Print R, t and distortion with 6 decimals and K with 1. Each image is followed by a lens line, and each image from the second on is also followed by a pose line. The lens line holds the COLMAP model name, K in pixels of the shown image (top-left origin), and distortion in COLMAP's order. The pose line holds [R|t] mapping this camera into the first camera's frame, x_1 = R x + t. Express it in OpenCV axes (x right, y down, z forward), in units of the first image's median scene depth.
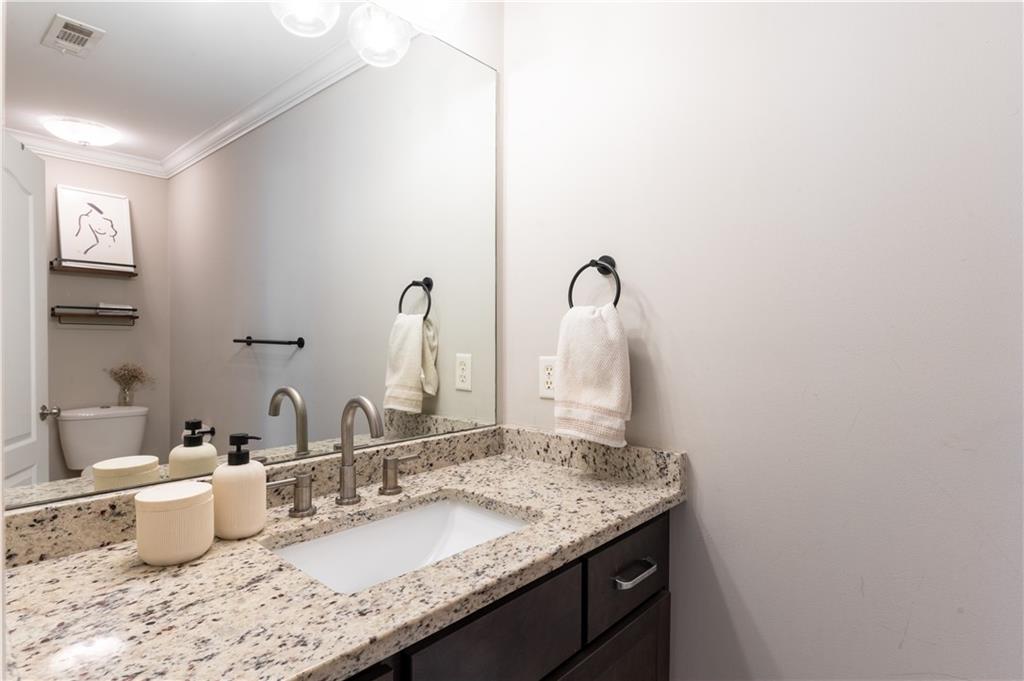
lens RADIAL K [[567.9, 0, 512.0], [0, 567.9, 340.5], [0, 0, 1]] dist [0.001474, 0.000439]
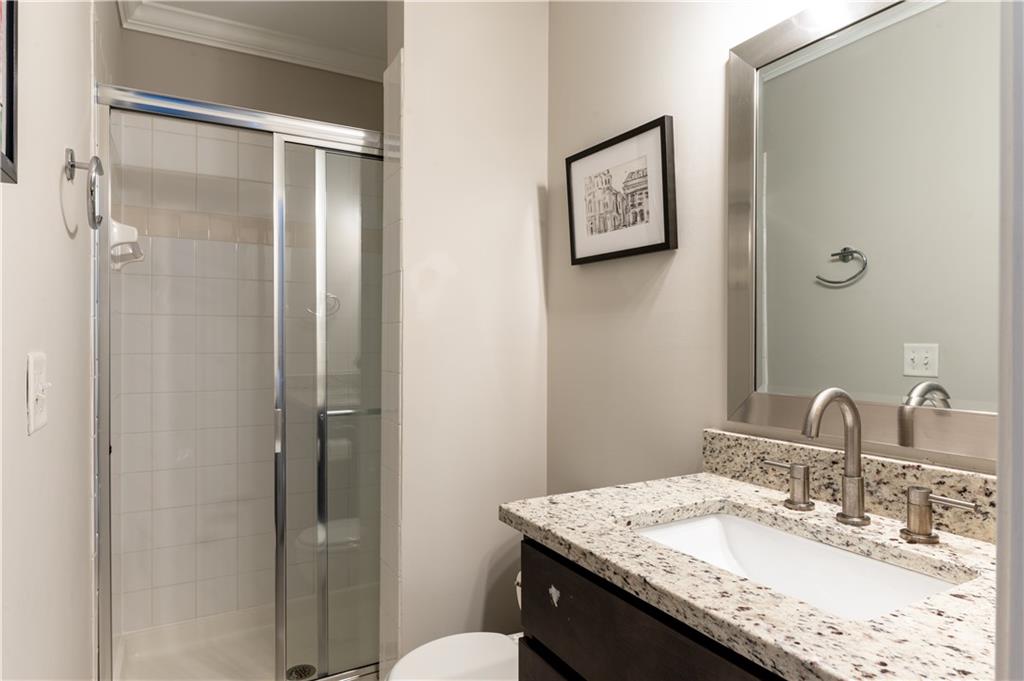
lens RADIAL K [[567.9, 0, 512.0], [0, 567.9, 340.5], [0, 0, 1]] dist [0.001474, 0.000439]
pose [[-0.334095, 0.007001, -0.942514, 0.707499], [0.002975, 0.999975, 0.006374, 0.006690], [0.942535, -0.000675, -0.334107, 0.832488]]
